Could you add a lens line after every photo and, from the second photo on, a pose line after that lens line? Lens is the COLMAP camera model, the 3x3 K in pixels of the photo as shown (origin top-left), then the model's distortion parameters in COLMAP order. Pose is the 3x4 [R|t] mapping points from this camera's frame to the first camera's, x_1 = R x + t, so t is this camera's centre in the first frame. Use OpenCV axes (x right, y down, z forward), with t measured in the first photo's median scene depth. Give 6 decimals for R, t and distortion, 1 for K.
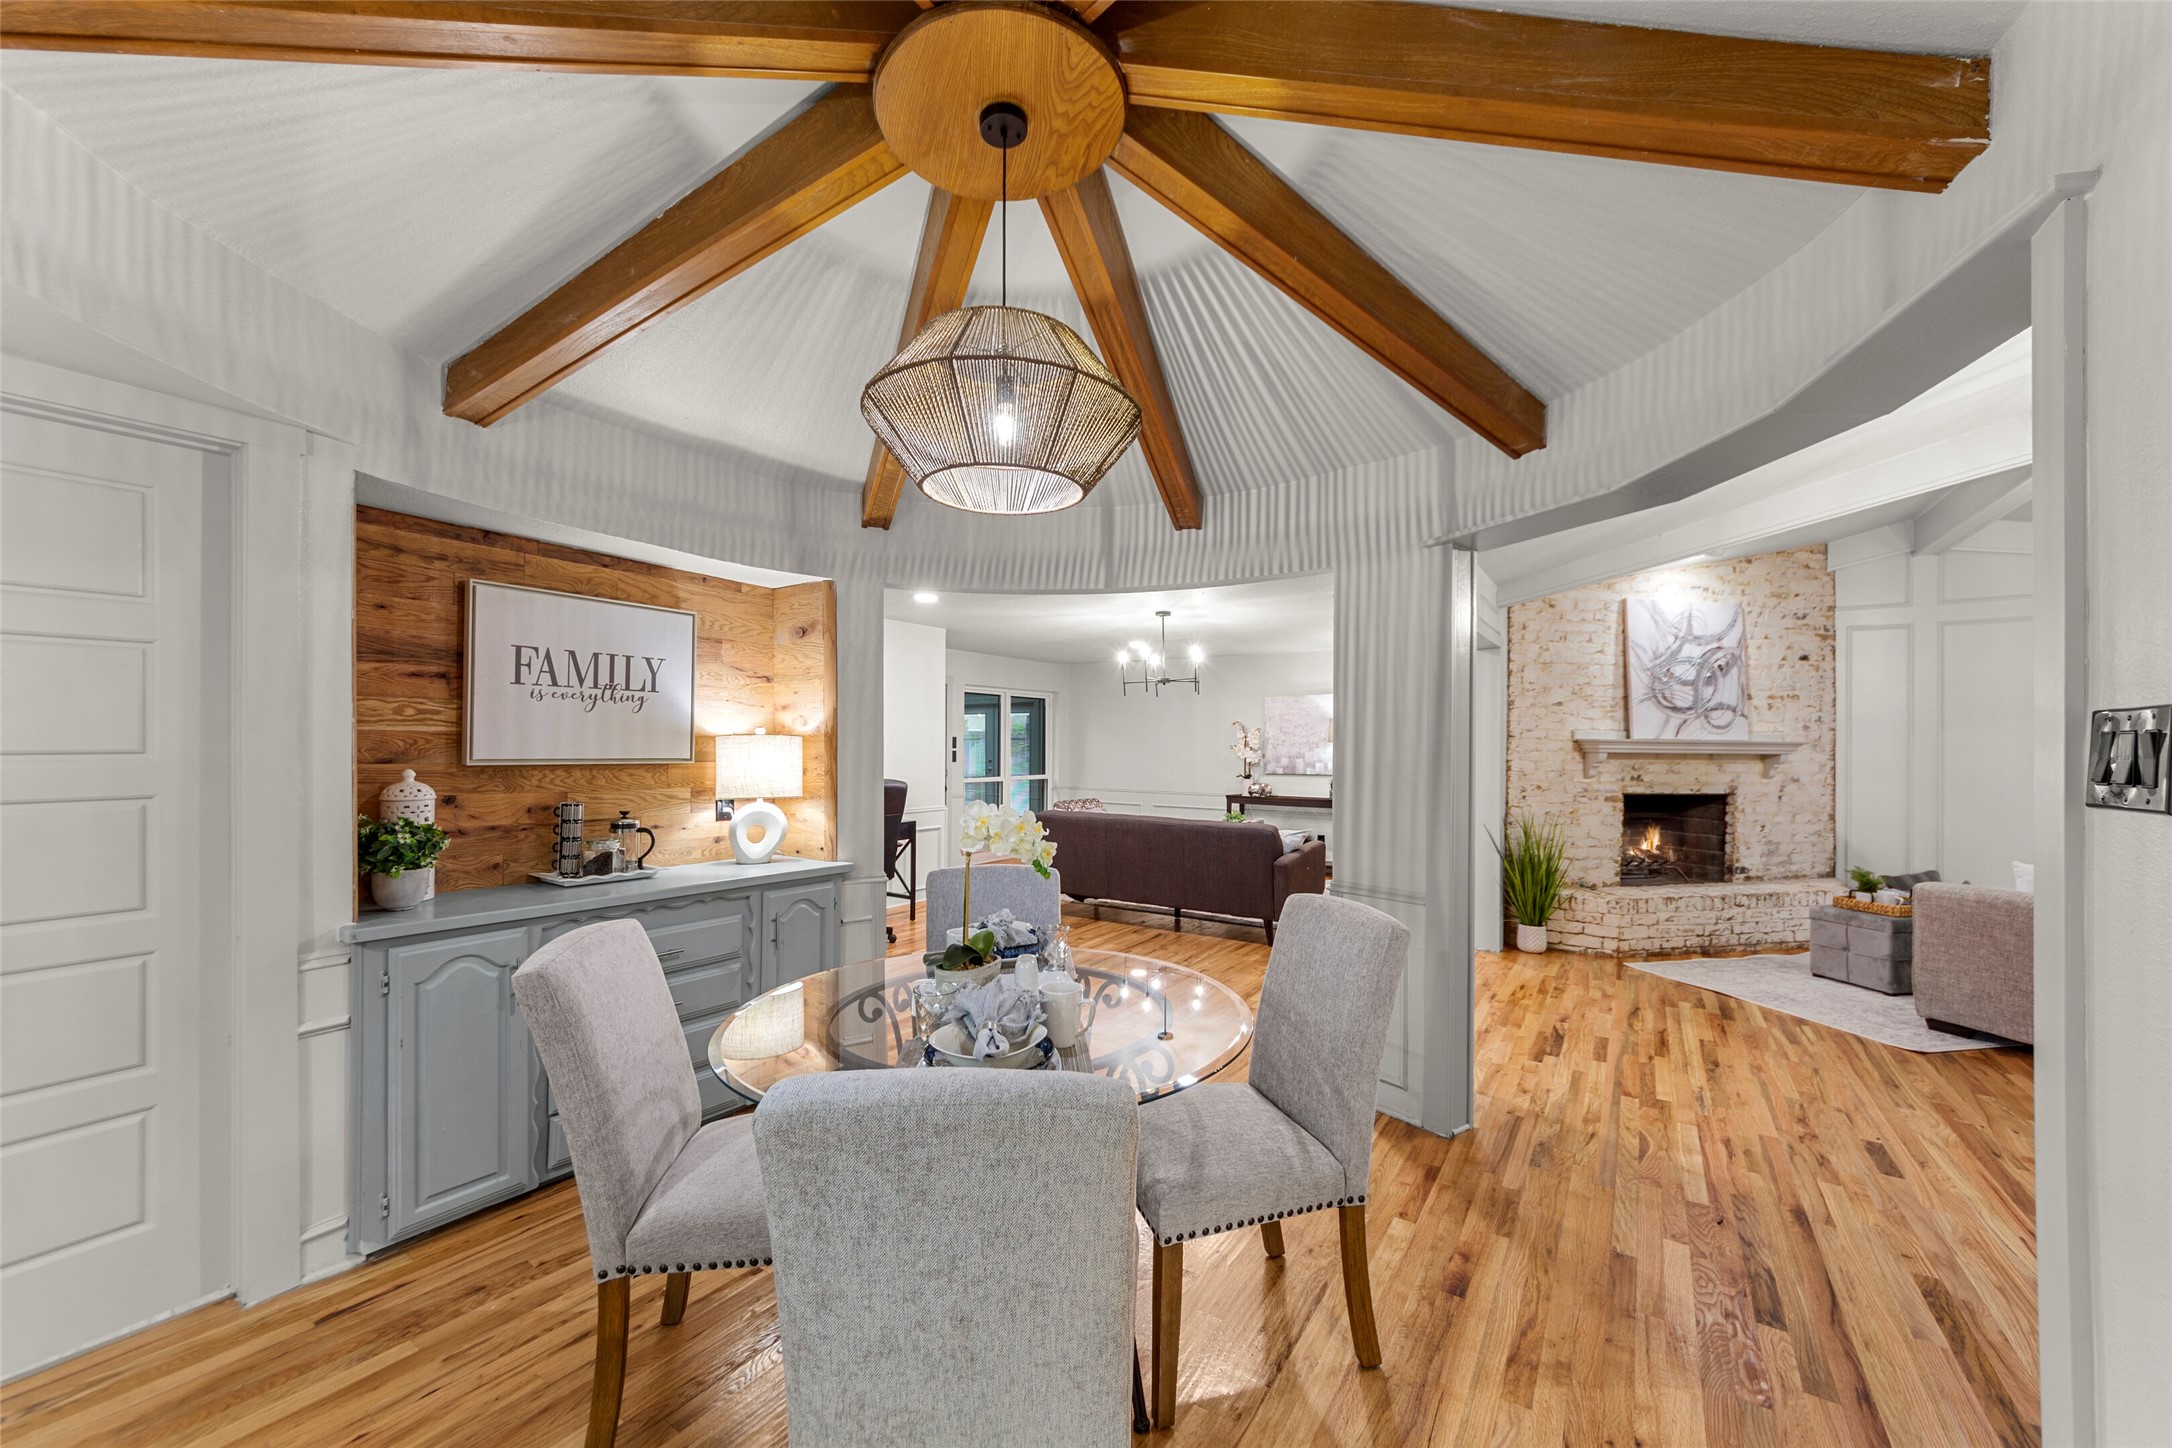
lens RADIAL K [[799.7, 0, 1090.7], [0, 799.7, 747.7], [0, 0, 1]] dist [-0.001330, -0.000134]
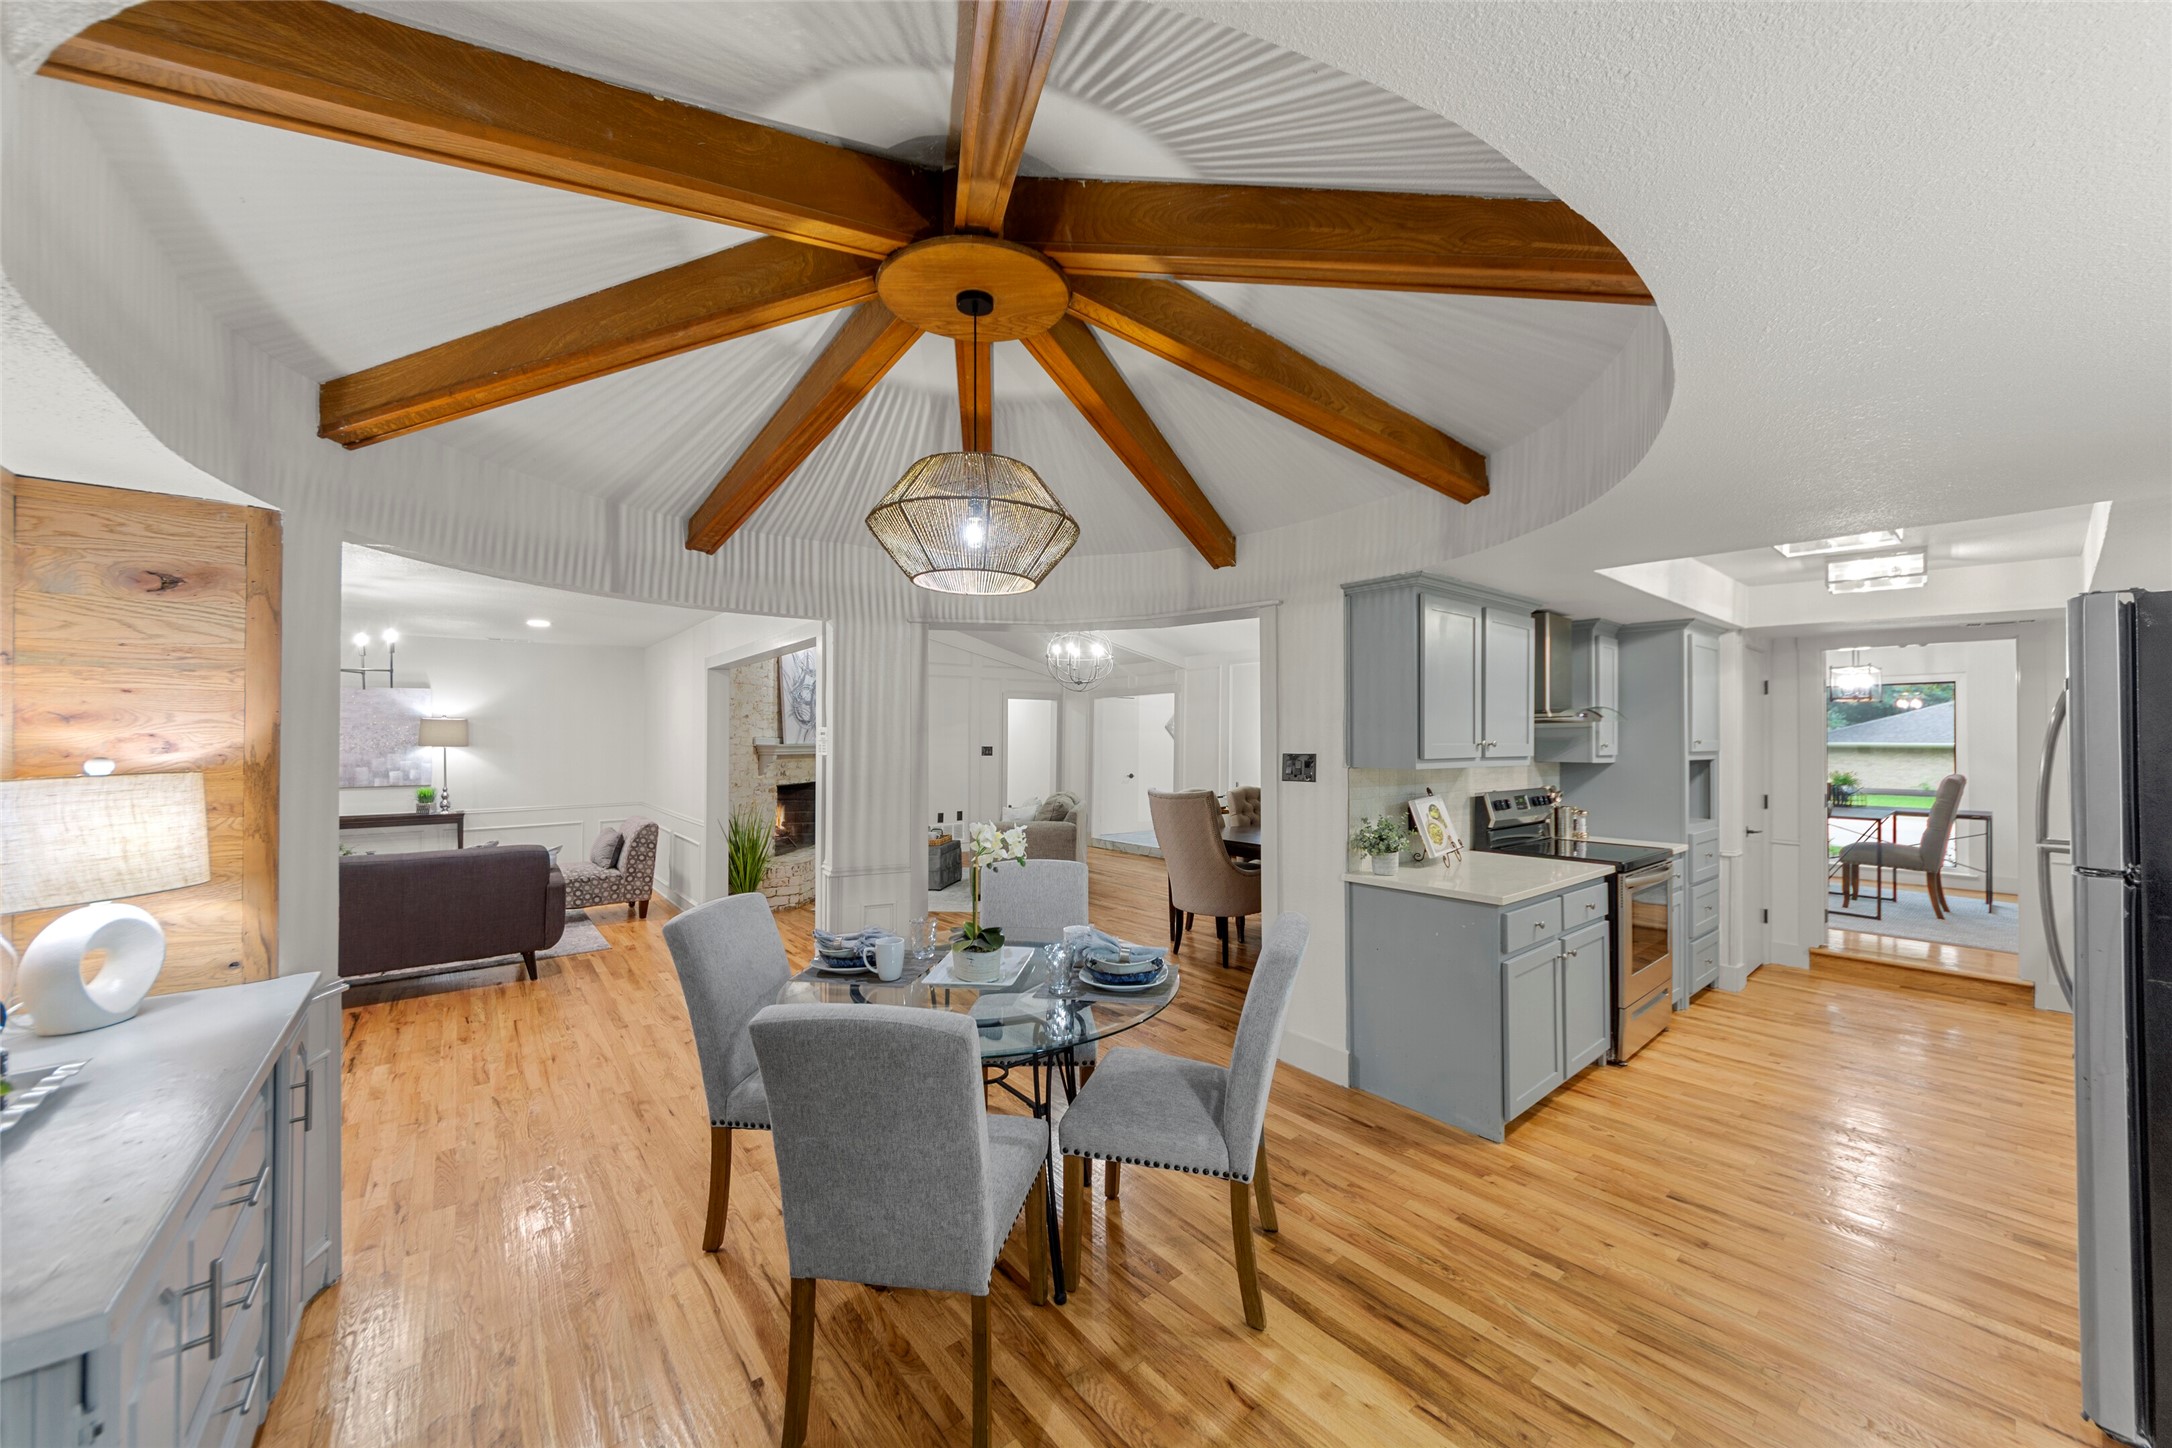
lens RADIAL K [[771.4, 0, 1086.6], [0, 771.4, 743.6], [0, 0, 1]] dist [-0.002755, -0.000234]
pose [[0.295277, -0.009923, 0.955360, -0.675382], [0.003664, 0.999950, 0.009254, -0.036936], [-0.955405, 0.000768, 0.295299, 0.241257]]
